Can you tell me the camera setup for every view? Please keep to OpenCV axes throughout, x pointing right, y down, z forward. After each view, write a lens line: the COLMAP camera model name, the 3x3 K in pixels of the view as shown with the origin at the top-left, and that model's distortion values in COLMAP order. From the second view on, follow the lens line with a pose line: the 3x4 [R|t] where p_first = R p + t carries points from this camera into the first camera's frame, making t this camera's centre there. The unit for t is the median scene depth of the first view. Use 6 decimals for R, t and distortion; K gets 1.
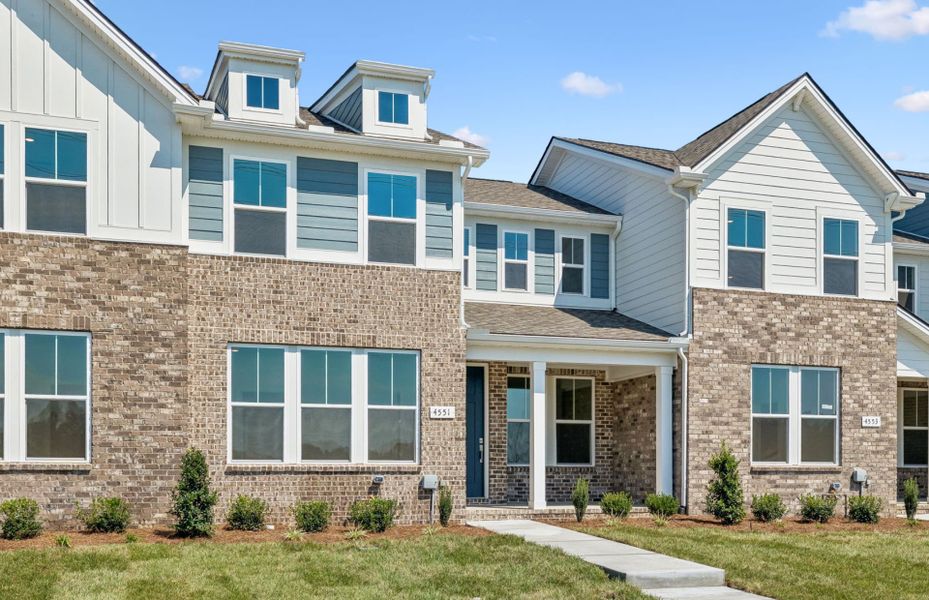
lens RADIAL K [[992.9, 0, 467.3], [0, 992.9, 477.0], [0, 0, 1]] dist [0.006074, 0.004695]
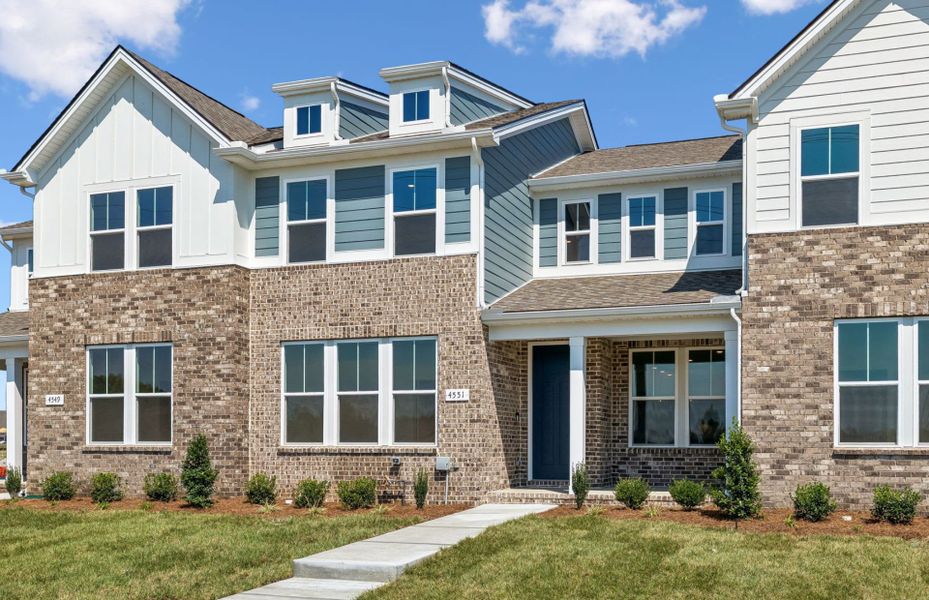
lens RADIAL K [[949.2, 0, 464.7], [0, 949.2, 446.1], [0, 0, 1]] dist [0.006059, 0.002843]
pose [[0.788642, 0.000232, -0.614853, 0.571513], [-0.005480, 0.999963, -0.006651, -0.006540], [0.614829, 0.008615, 0.788614, 0.240670]]
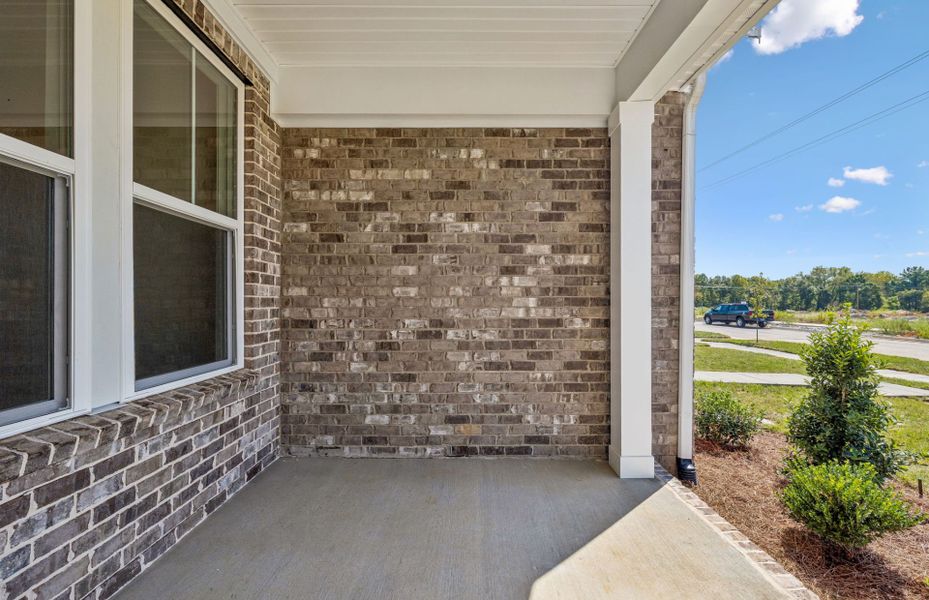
lens RADIAL K [[398.2, 0, 464.5], [0, 398.2, 300.0], [0, 0, 1]] dist [0.000371, 0.000085]
pose [[0.298702, 0.003369, 0.954340, 0.035134], [0.002842, 0.999986, -0.004419, -0.039711], [-0.954342, 0.004032, 0.298689, 1.125644]]
